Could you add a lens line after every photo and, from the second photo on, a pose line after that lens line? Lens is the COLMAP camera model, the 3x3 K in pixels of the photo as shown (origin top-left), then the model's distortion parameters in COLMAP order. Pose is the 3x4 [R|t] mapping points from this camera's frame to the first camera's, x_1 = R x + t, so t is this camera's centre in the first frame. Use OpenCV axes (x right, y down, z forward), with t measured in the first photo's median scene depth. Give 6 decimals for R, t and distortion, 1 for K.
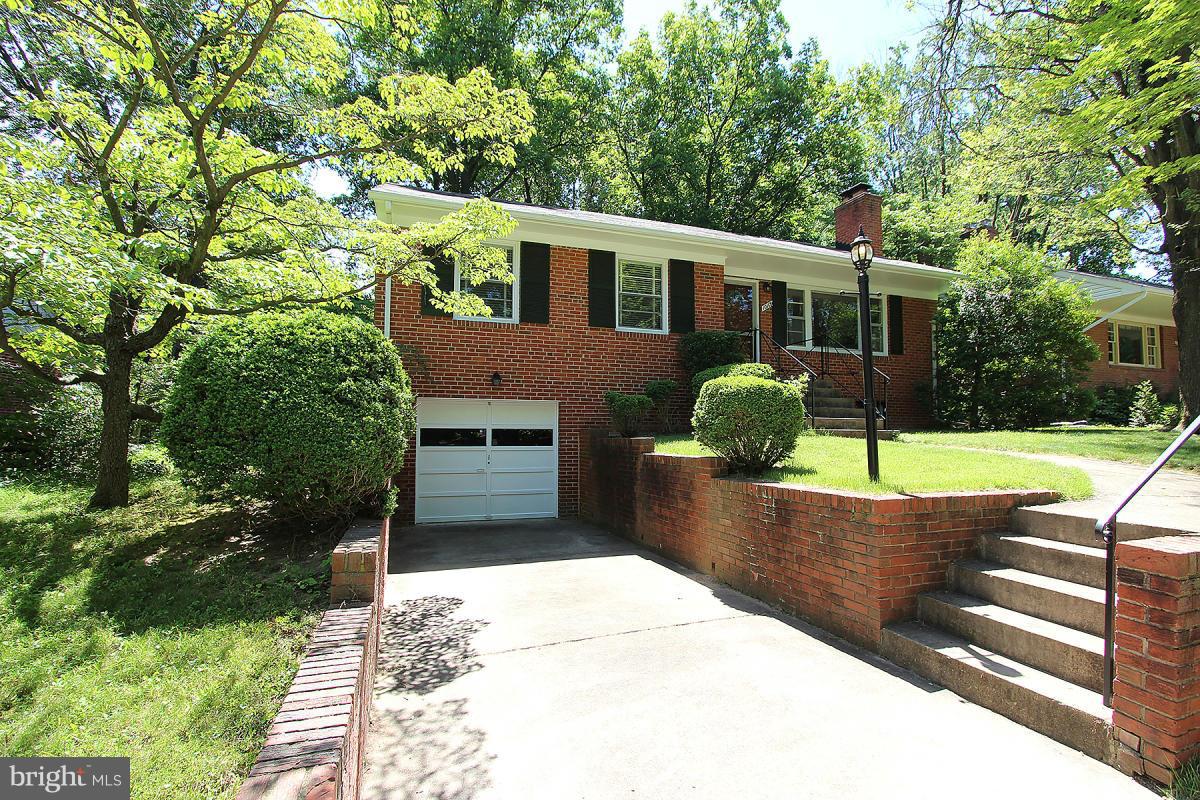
lens RADIAL K [[566.4, 0, 591.4], [0, 566.4, 405.4], [0, 0, 1]] dist [-0.012815, 0.000490]
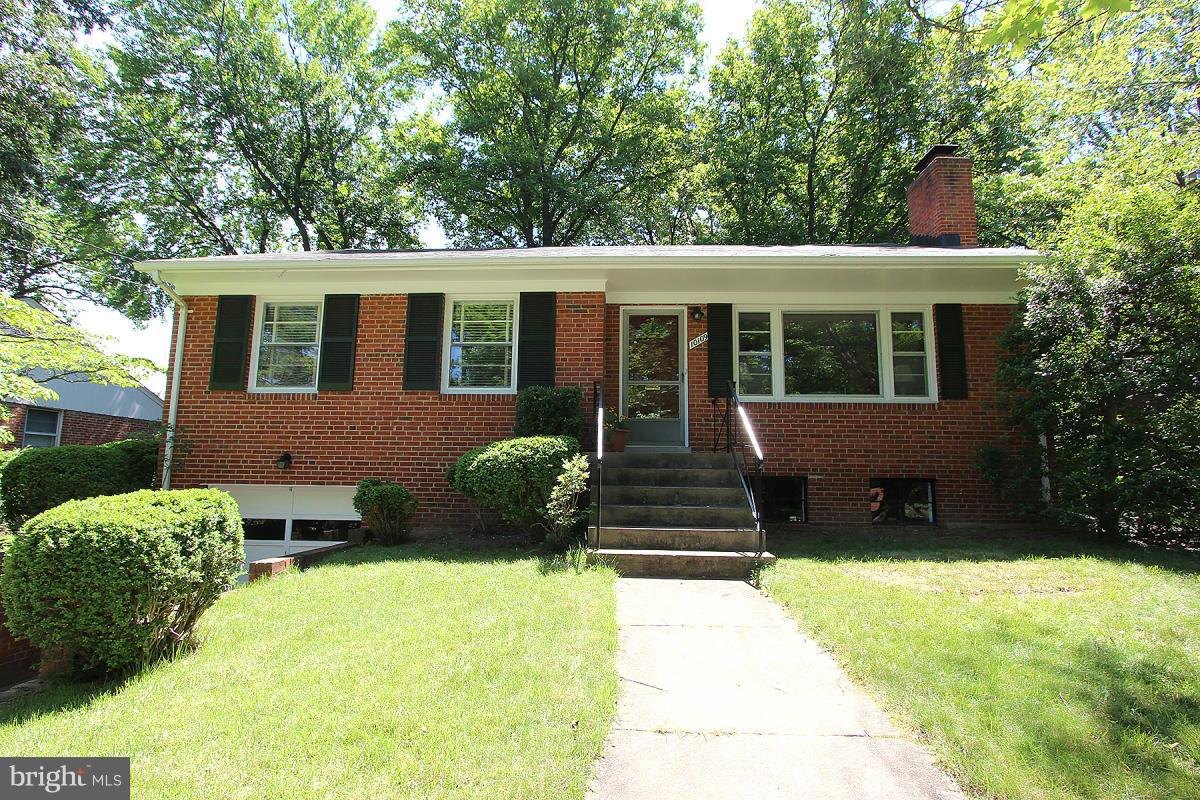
lens RADIAL K [[566.4, 0, 591.4], [0, 566.4, 405.4], [0, 0, 1]] dist [-0.012815, 0.000490]
pose [[0.923903, -0.045762, -0.379882, 0.455947], [0.013520, 0.996107, -0.087112, -0.039788], [0.382389, 0.075347, 0.920924, 0.325792]]
